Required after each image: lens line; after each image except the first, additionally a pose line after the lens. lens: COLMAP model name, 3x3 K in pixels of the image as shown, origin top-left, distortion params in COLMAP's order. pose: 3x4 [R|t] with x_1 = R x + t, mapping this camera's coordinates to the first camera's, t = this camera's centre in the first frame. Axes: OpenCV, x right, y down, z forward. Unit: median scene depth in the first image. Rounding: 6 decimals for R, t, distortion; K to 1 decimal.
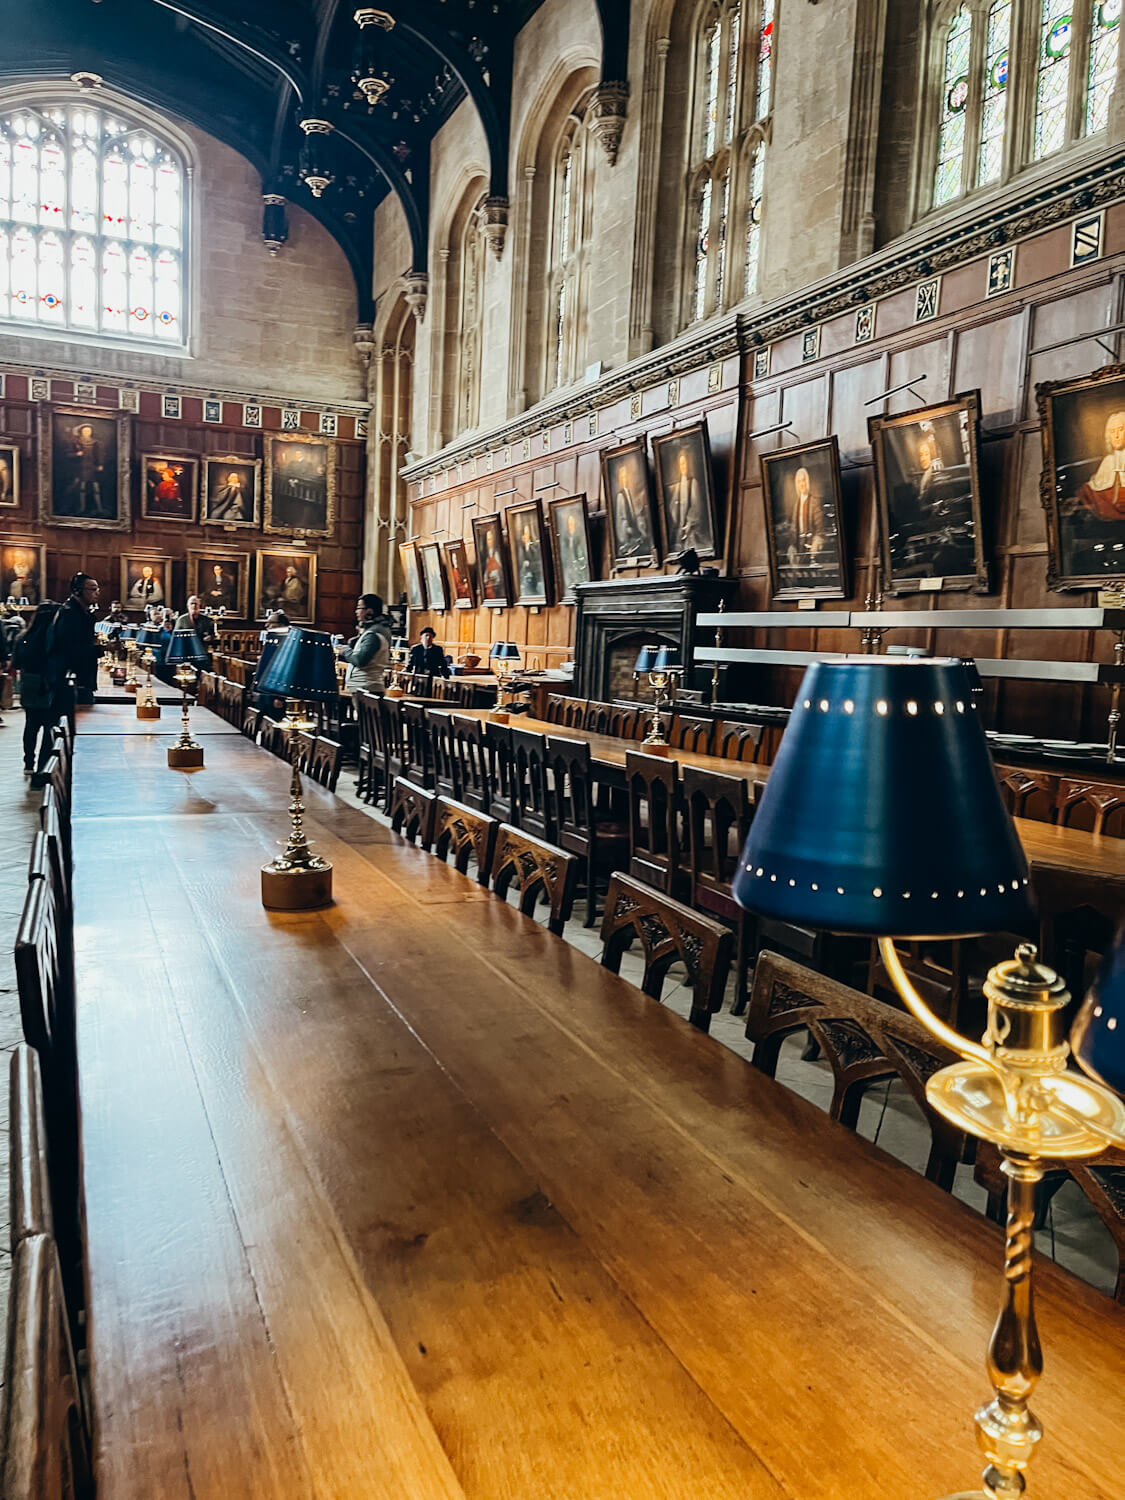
lens RADIAL K [[1133.0, 0, 567.6], [0, 1133.0, 766.4], [0, 0, 1]] dist [0.036208, -0.055573]
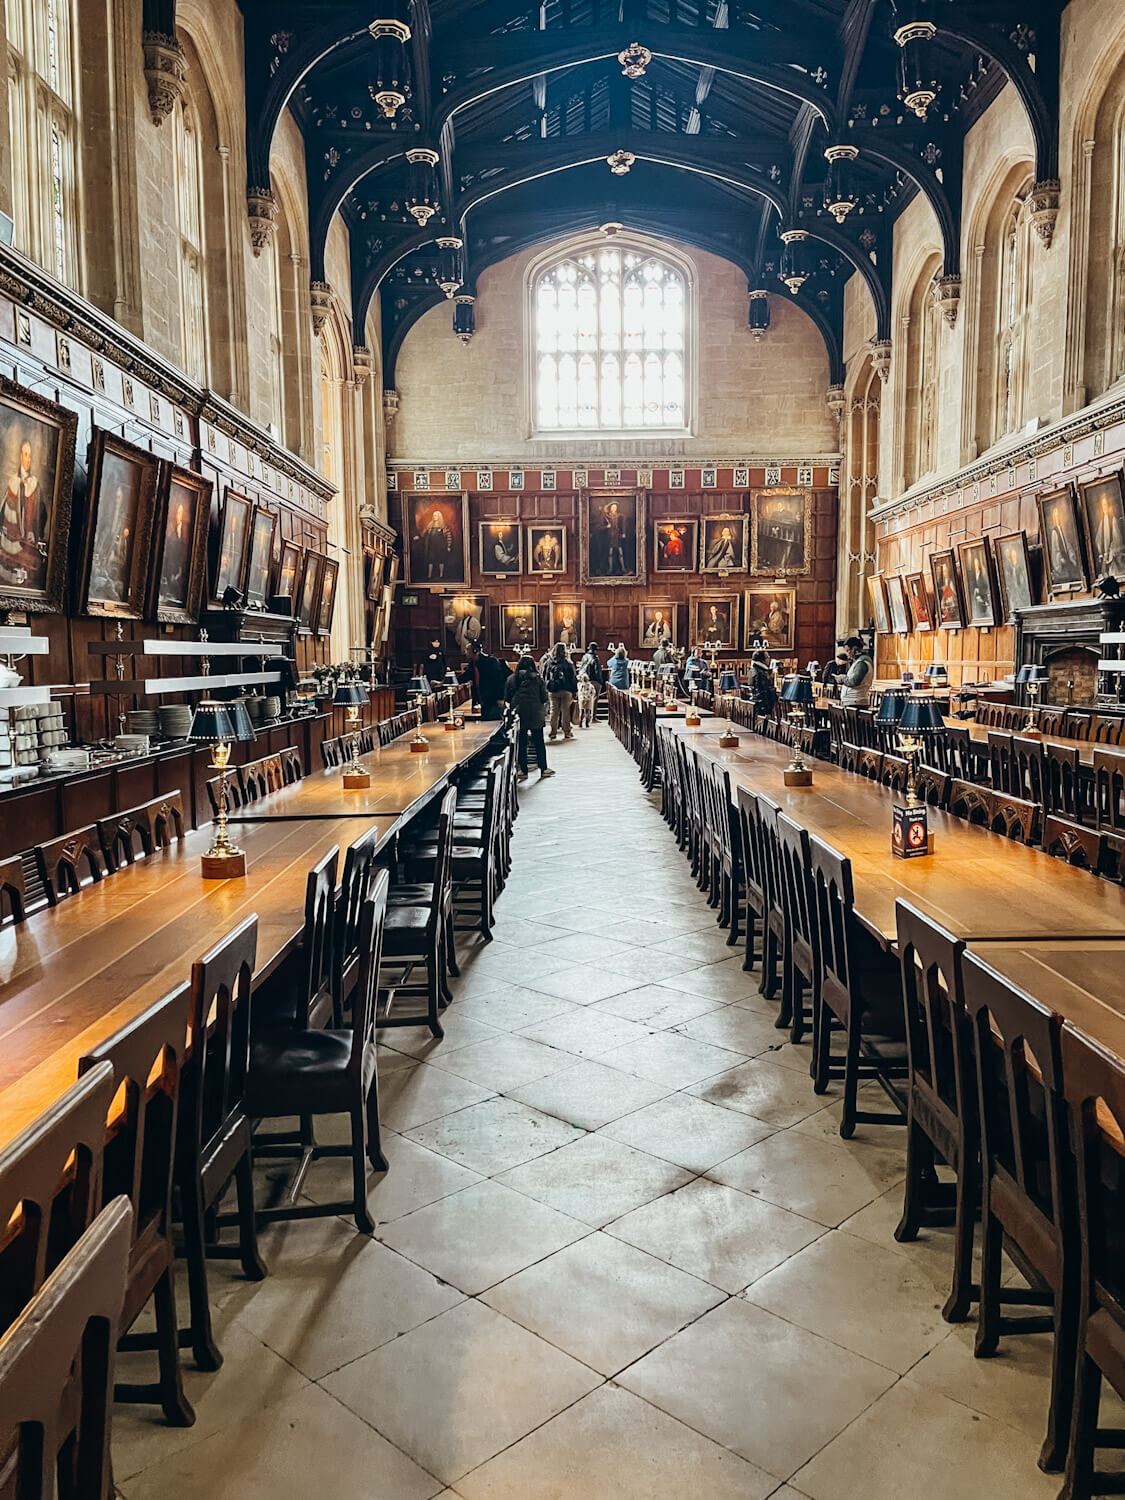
lens RADIAL K [[1133.0, 0, 567.6], [0, 1133.0, 766.4], [0, 0, 1]] dist [0.036208, -0.055573]
pose [[0.915242, -0.012205, -0.402720, 0.035316], [0.005804, 0.999837, -0.017111, 0.013742], [0.402863, 0.013323, 0.915163, -0.174122]]
